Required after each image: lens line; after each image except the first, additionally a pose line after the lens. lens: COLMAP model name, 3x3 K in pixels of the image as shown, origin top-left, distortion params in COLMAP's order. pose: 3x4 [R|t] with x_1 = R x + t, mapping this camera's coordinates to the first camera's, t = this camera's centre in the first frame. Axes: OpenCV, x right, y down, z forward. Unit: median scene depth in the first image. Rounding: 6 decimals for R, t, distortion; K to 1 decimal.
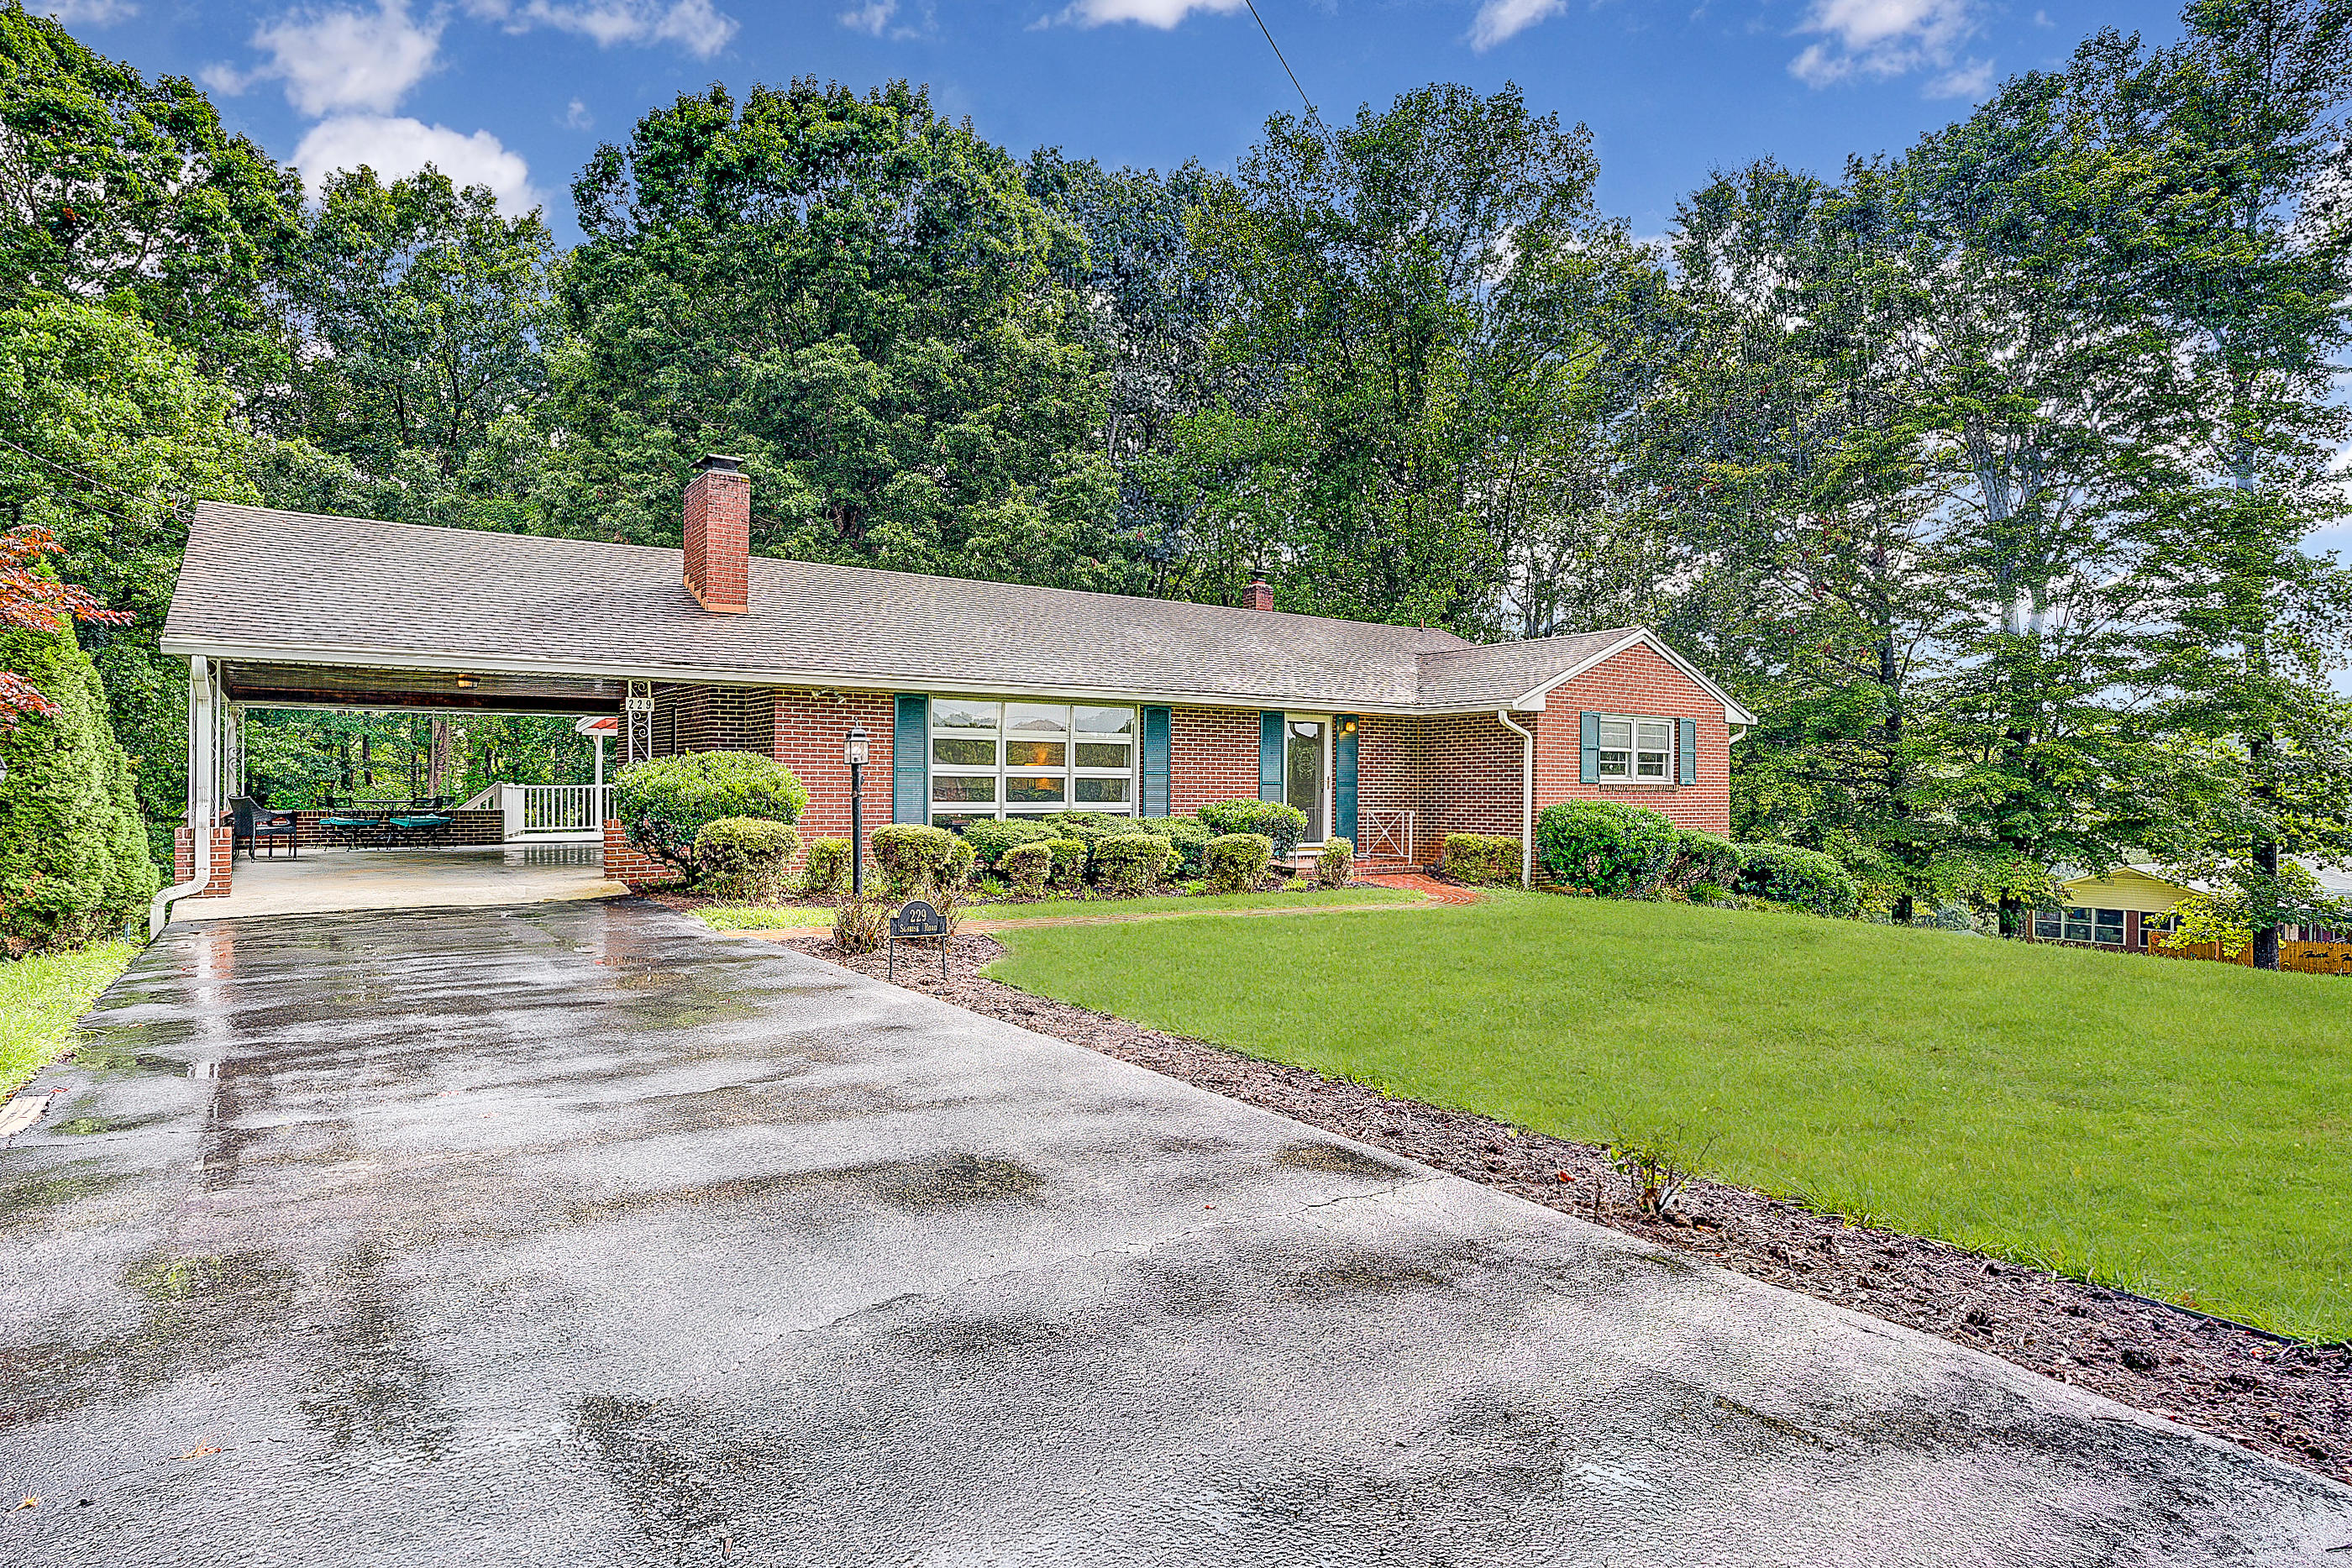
lens RADIAL K [[1328.4, 0, 1176.0], [0, 1328.4, 784.0], [0, 0, 1]] dist [-0.004627, -0.000262]
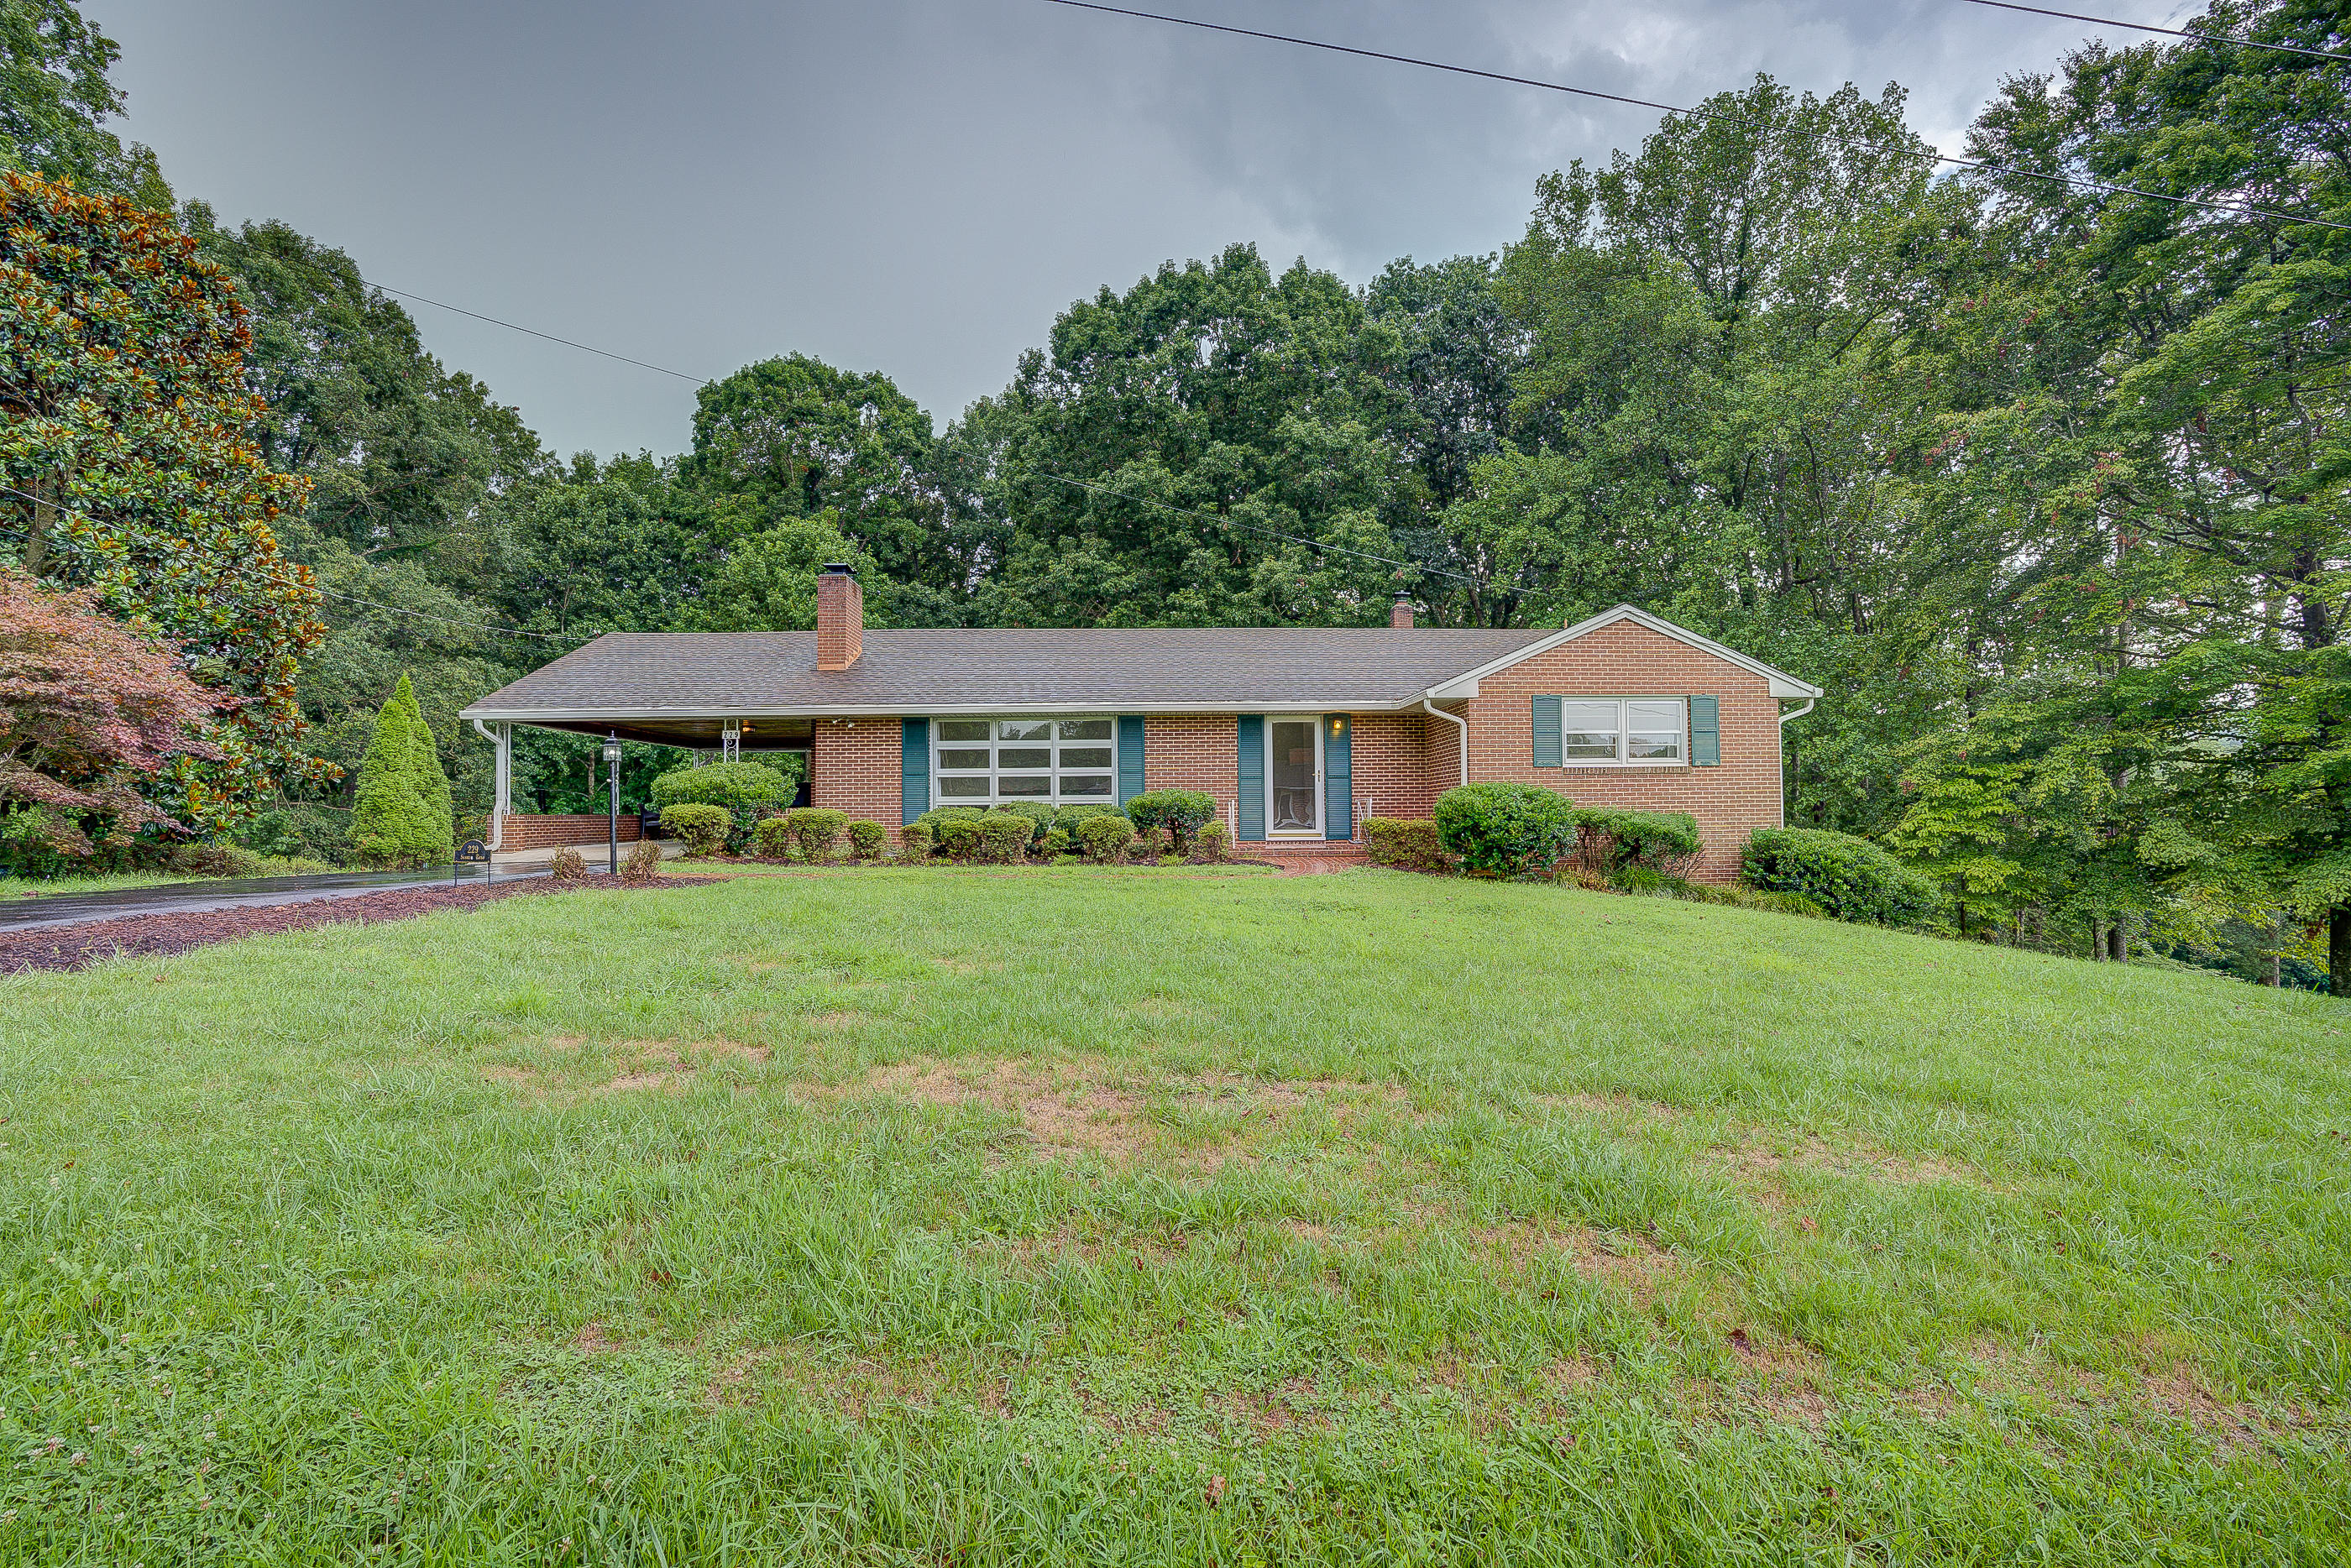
lens RADIAL K [[1085.8, 0, 1084.8], [0, 1085.8, 788.2], [0, 0, 1]] dist [-0.066755, 0.021760]
pose [[0.841414, -0.026683, -0.539733, 0.454364], [0.016169, 0.999576, -0.024209, 0.028990], [0.540150, 0.011643, 0.841488, 0.137154]]
